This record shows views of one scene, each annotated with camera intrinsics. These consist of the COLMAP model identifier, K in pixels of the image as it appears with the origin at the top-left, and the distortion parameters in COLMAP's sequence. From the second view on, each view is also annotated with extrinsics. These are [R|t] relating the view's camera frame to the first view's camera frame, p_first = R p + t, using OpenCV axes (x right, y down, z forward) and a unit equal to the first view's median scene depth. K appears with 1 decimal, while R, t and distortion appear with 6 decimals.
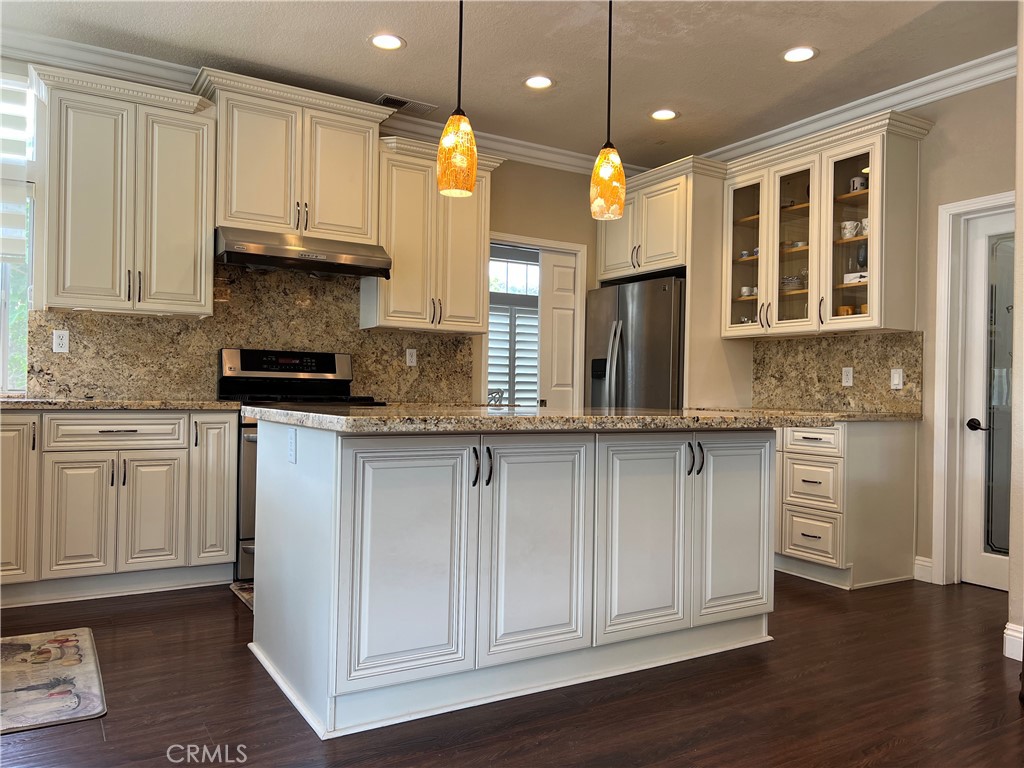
lens RADIAL K [[773.6, 0, 515.1], [0, 773.6, 392.9], [0, 0, 1]] dist [0.052903, -0.061770]
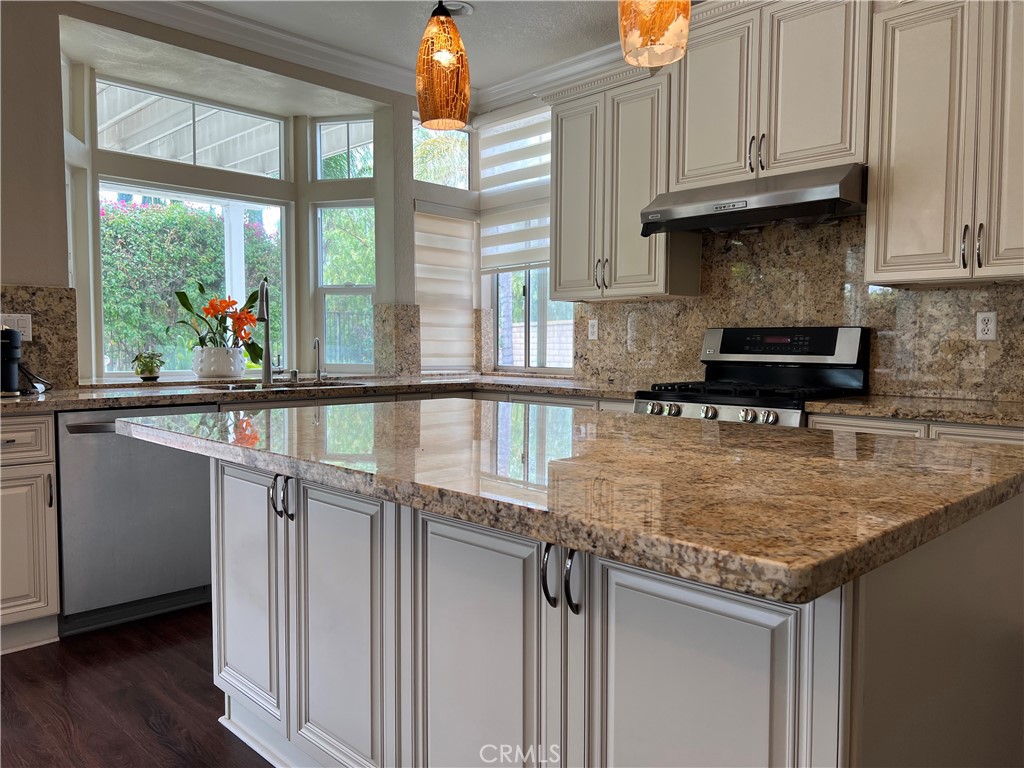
lens RADIAL K [[773.6, 0, 498.0], [0, 773.6, 386.7], [0, 0, 1]] dist [0.052903, -0.061770]
pose [[0.215583, 0.039214, -0.975698, 0.453172], [-0.001791, 0.999208, 0.039764, -0.027157], [0.976484, -0.006825, 0.215483, 0.608424]]
